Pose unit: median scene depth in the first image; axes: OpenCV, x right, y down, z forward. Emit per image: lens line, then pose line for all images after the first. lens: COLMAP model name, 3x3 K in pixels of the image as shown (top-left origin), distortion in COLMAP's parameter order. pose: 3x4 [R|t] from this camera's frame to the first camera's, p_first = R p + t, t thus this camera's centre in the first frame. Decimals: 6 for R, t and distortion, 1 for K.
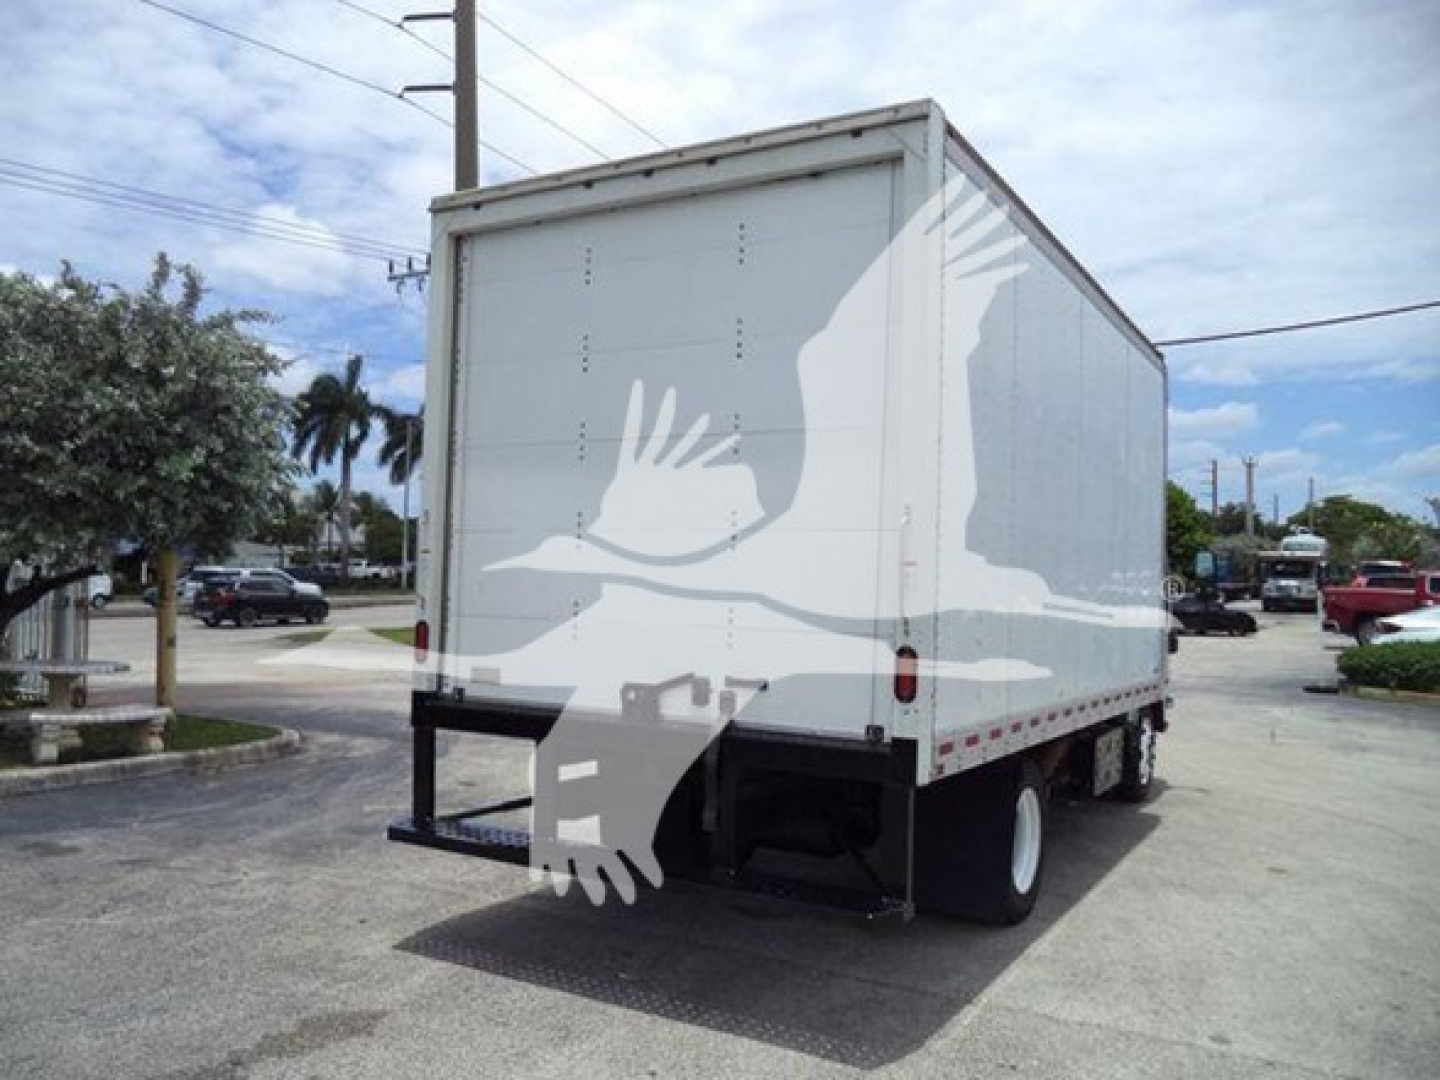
lens RADIAL K [[1171.7, 0, 720.0], [0, 1171.7, 540.0], [0, 0, 1]] dist [-0.011193, 0.004099]
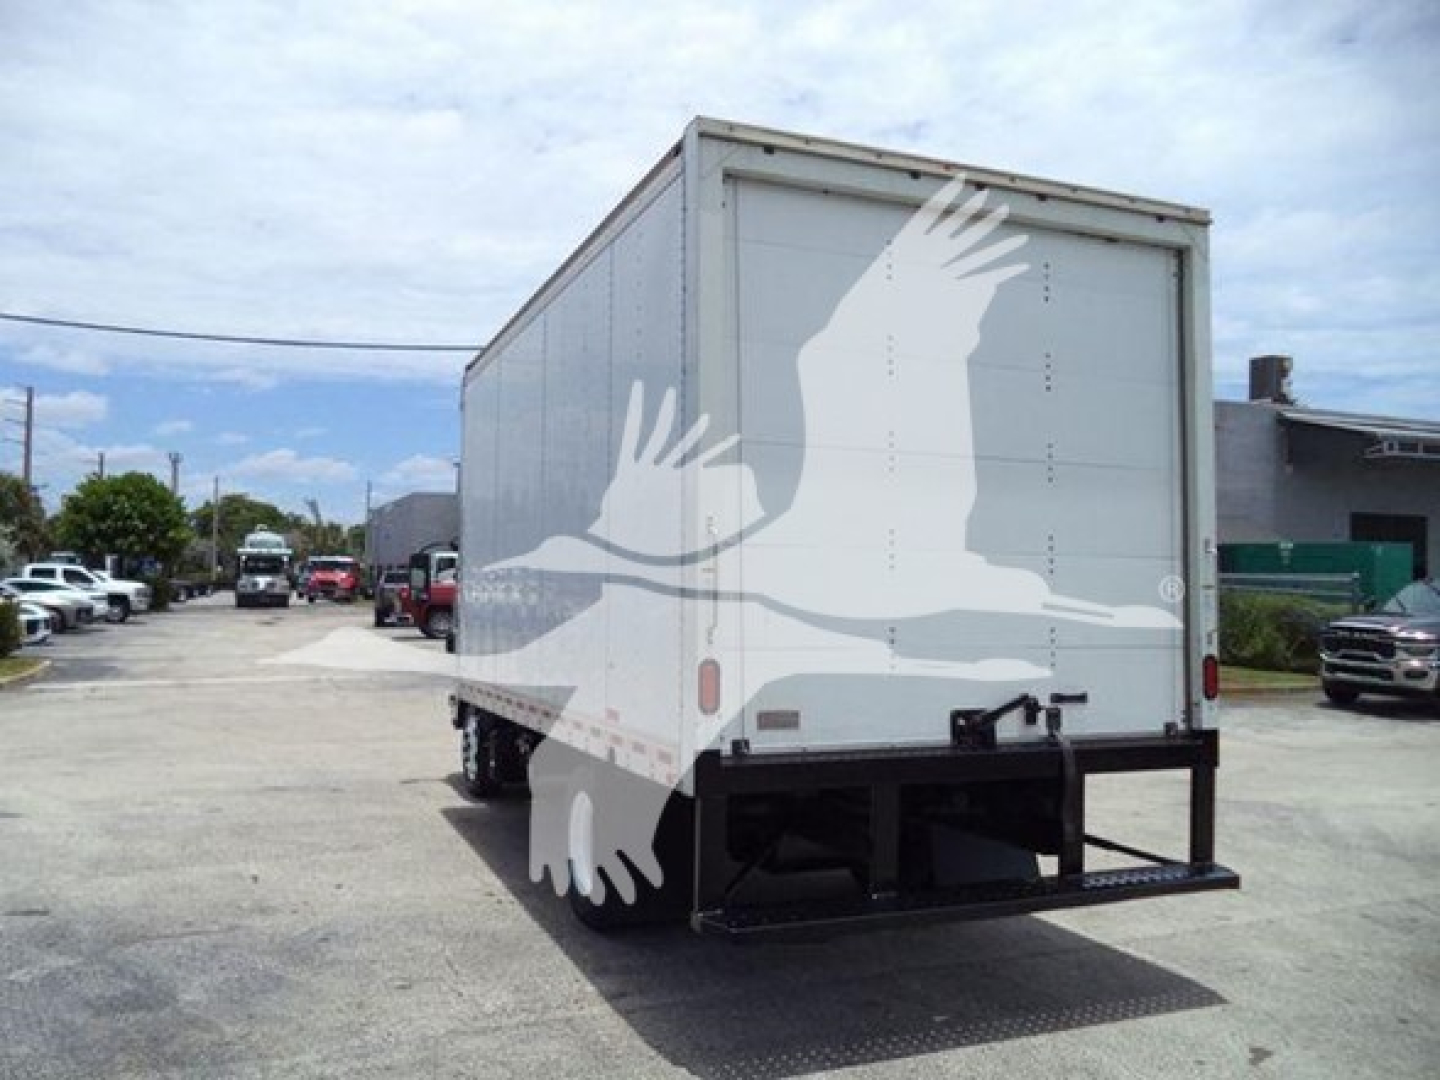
lens RADIAL K [[1168.7, 0, 720.0], [0, 1168.7, 540.0], [0, 0, 1]] dist [-0.028016, 0.003750]
pose [[0.595486, 0.021108, 0.803088, -0.881211], [-0.025468, 0.999648, -0.007391, -0.005048], [-0.802962, -0.016052, 0.595814, 0.538831]]
